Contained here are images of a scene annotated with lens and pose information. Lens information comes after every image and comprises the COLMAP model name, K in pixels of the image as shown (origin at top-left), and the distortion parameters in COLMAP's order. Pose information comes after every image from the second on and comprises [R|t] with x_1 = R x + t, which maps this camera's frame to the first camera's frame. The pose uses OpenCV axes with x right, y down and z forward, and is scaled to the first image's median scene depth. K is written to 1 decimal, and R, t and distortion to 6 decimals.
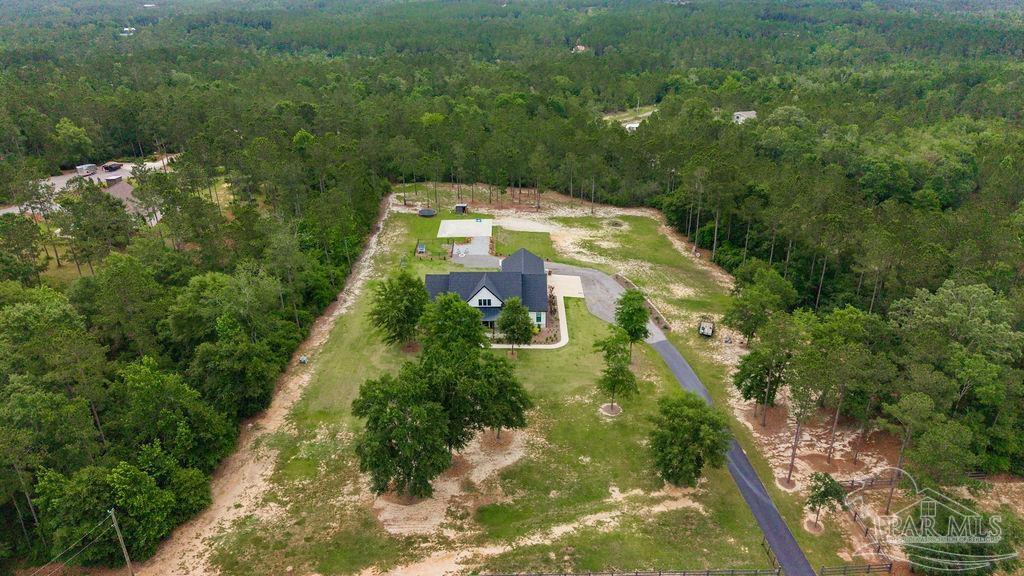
lens RADIAL K [[686.0, 0, 509.6], [0, 686.0, 269.2], [0, 0, 1]] dist [0.022117, -0.028467]
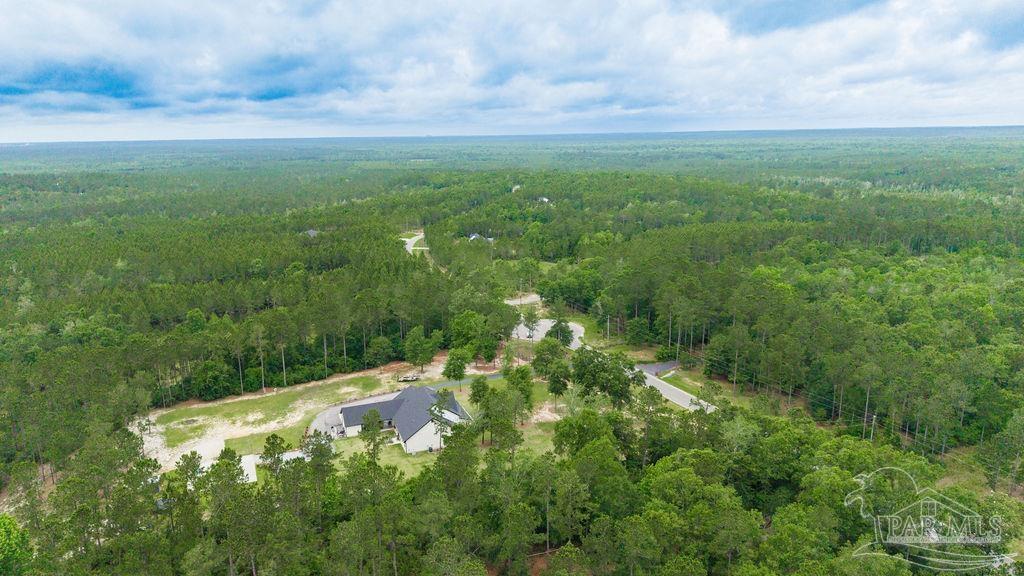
lens RADIAL K [[686.0, 0, 518.0], [0, 686.0, 285.8], [0, 0, 1]] dist [0.022117, -0.028467]
pose [[-0.371599, -0.182237, 0.910332, -1.513774], [0.374912, 0.867581, 0.326718, -0.651901], [-0.849326, 0.462702, -0.254069, 1.308601]]
